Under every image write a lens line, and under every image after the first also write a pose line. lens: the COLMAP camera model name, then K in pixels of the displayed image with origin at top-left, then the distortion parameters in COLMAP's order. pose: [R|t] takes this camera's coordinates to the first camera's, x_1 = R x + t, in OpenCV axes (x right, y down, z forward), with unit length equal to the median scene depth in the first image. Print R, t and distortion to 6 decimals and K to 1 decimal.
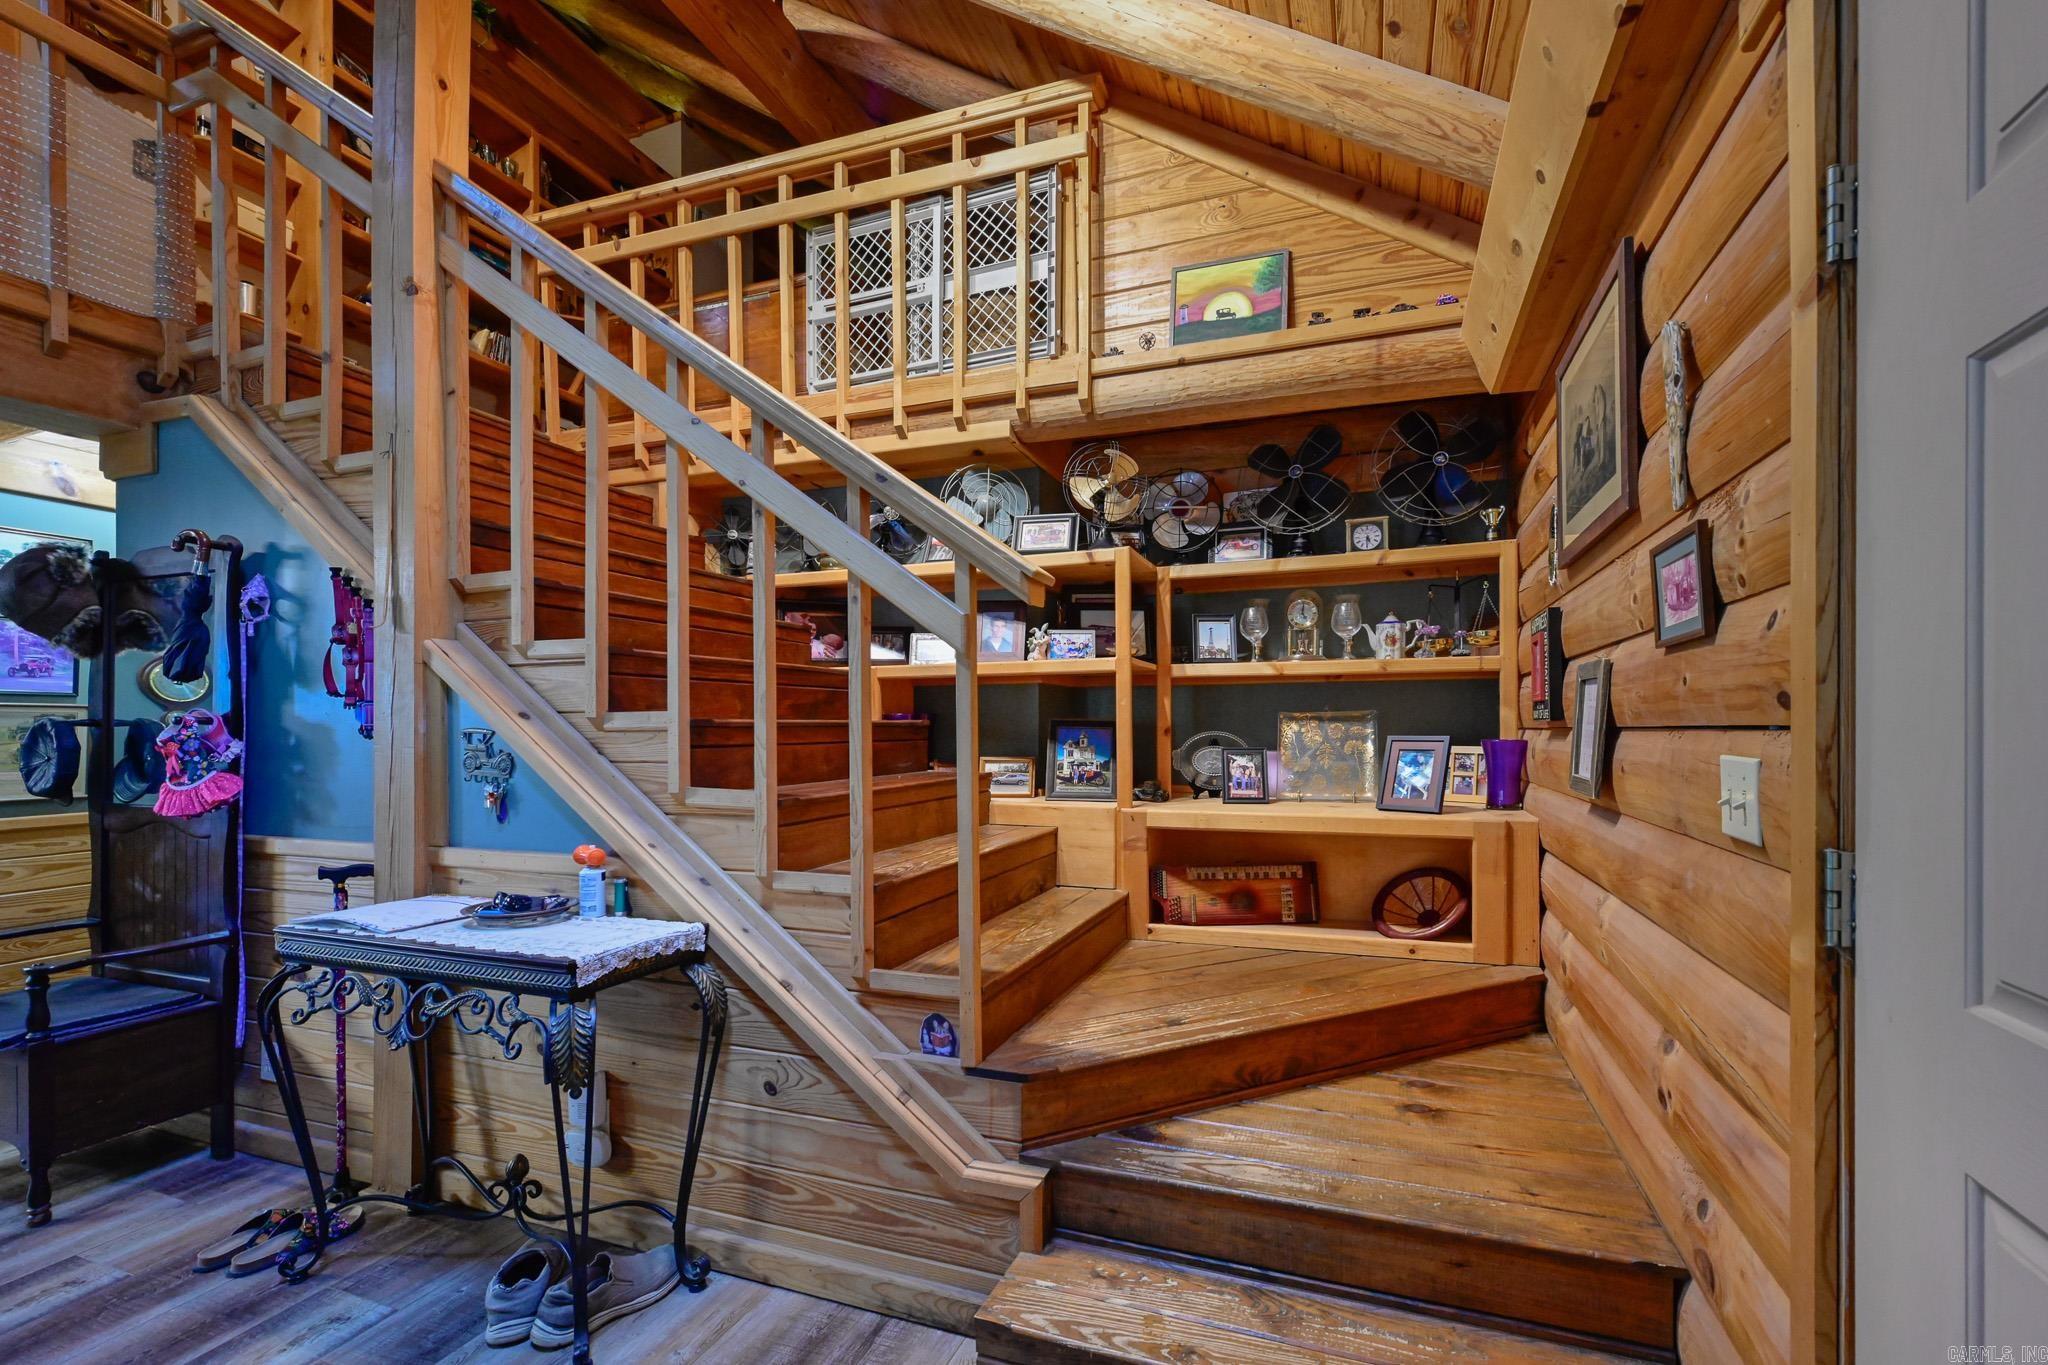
lens RADIAL K [[824.1, 0, 1067.4], [0, 824.1, 720.1], [0, 0, 1]] dist [0.003638, 0.000028]
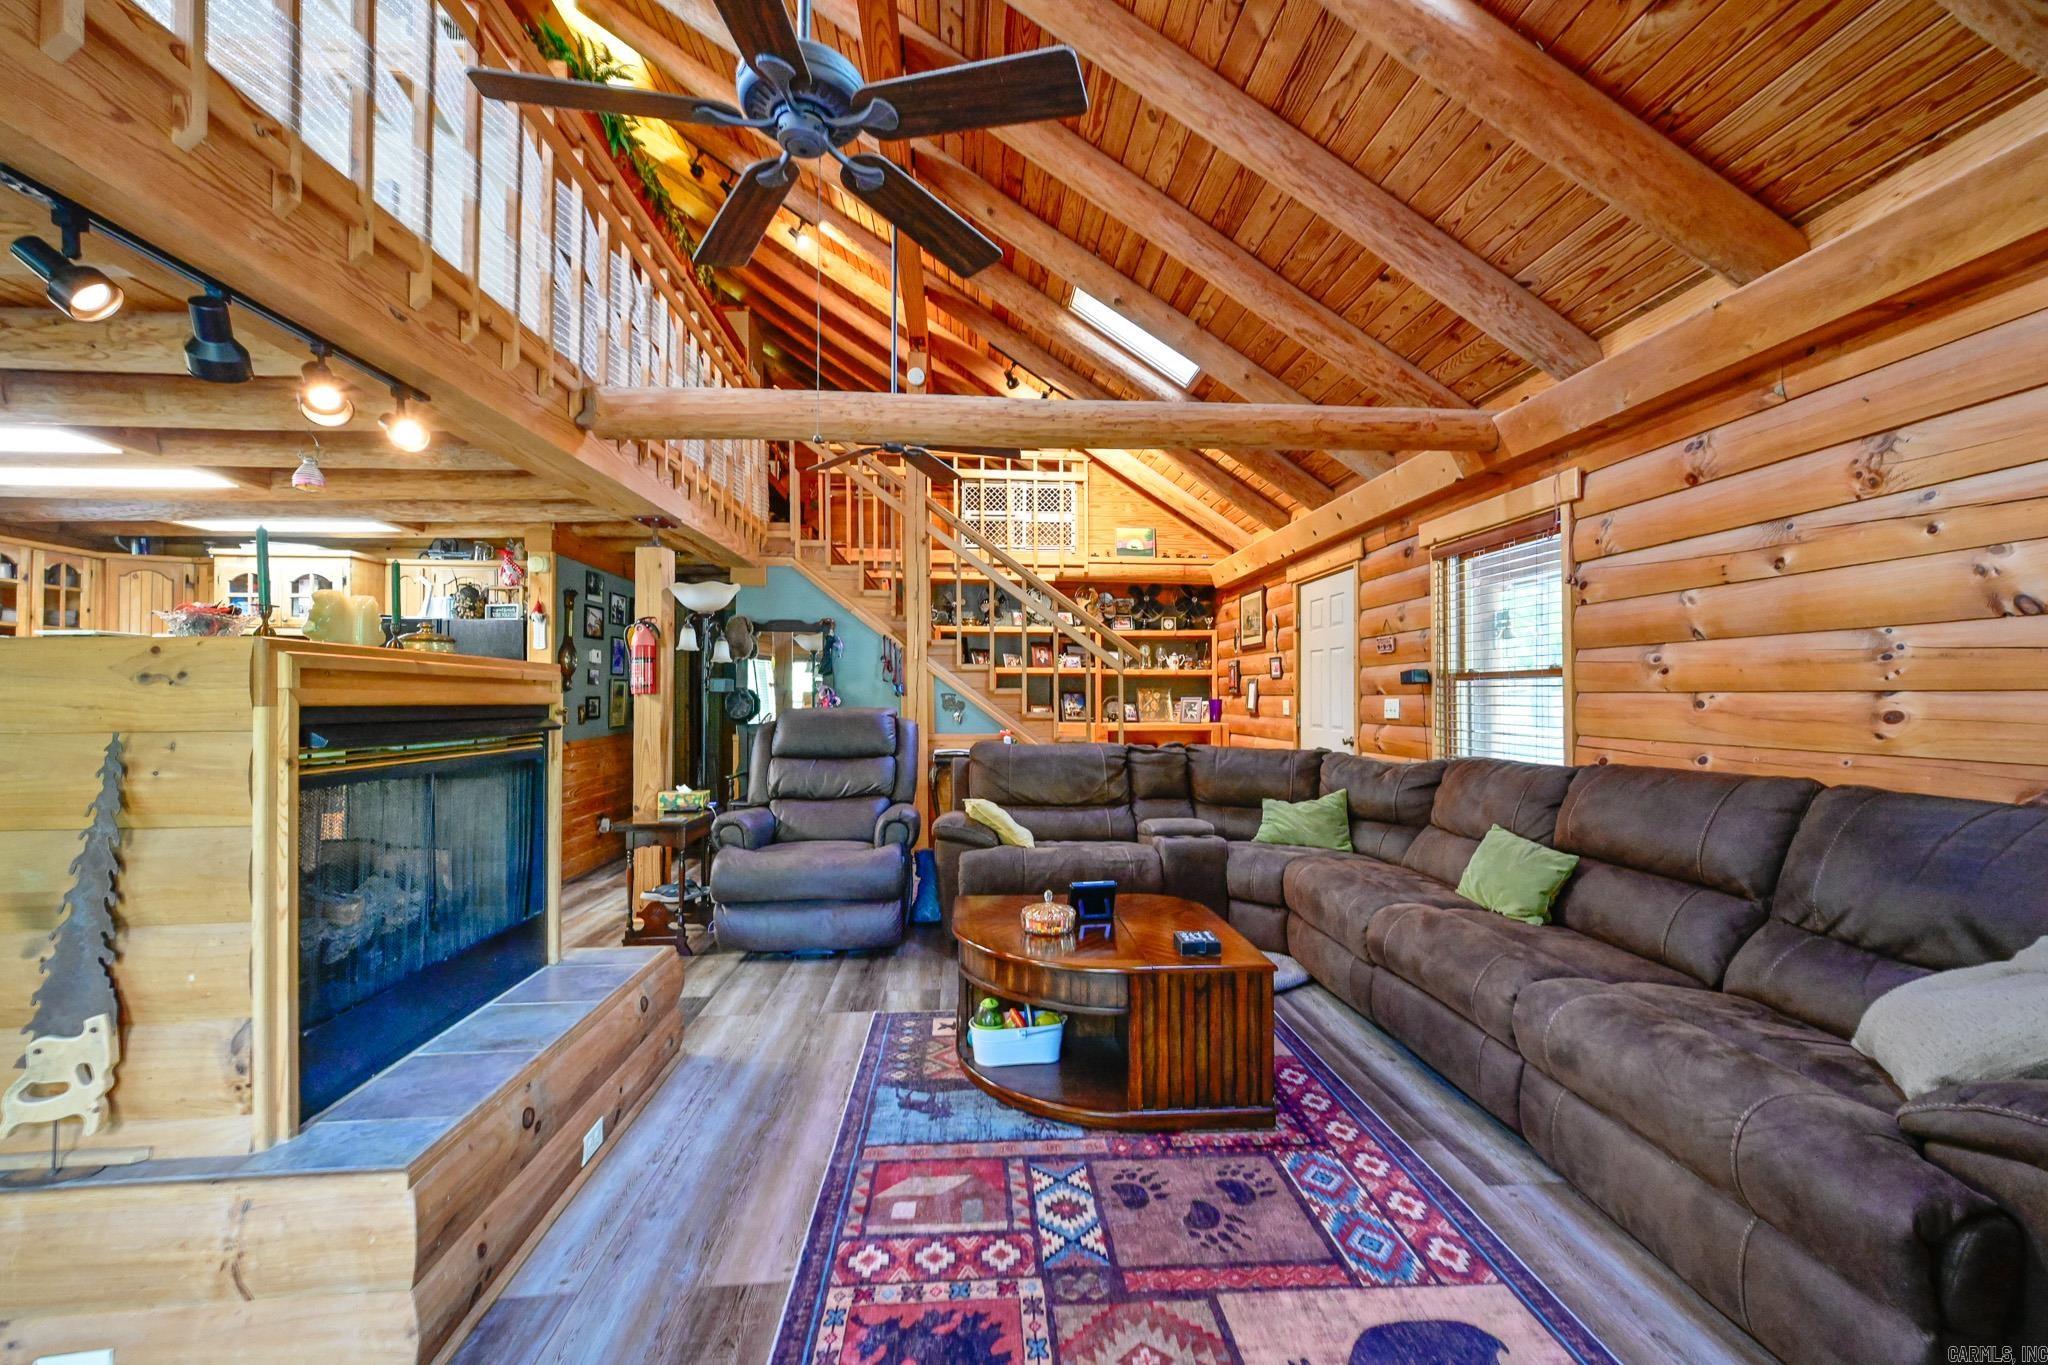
lens RADIAL K [[887.5, 0, 1025.5], [0, 887.5, 685.2], [0, 0, 1]] dist [0.018967, -0.000633]
pose [[0.905514, 0.008249, 0.424235, -1.589952], [-0.005748, 0.999958, -0.007173, 0.001872], [-0.424277, 0.004057, 0.905524, -1.765166]]
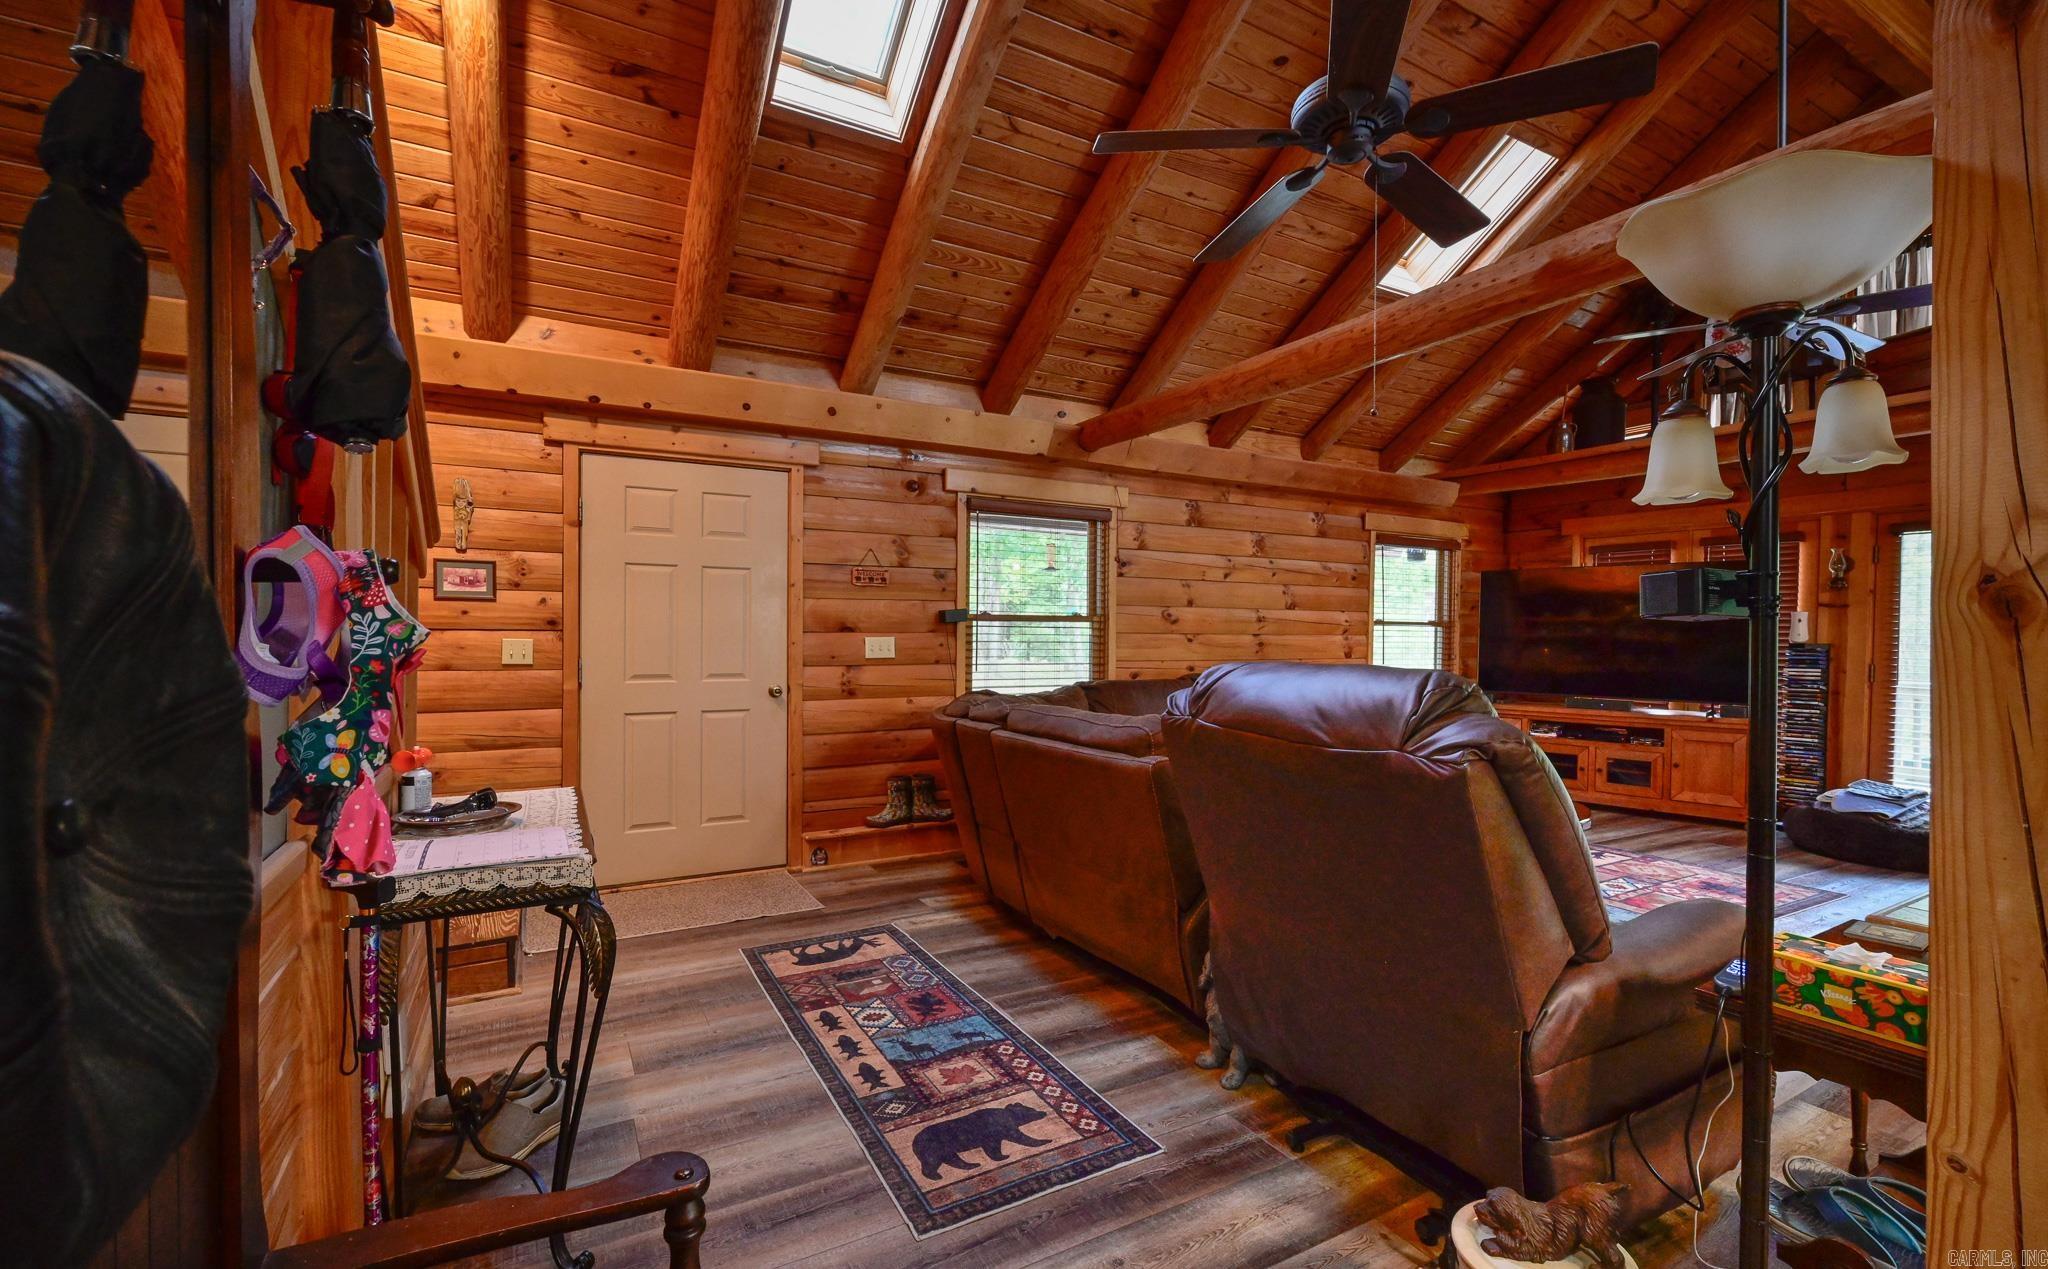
lens RADIAL K [[877.1, 0, 1052.5], [0, 877.1, 642.6], [0, 0, 1]] dist [0.000684, -0.000124]
pose [[-0.778600, -0.004908, 0.627502, -1.392430], [-0.007732, 0.999969, -0.001773, 0.027180], [-0.627473, -0.006232, -0.778613, 1.069620]]
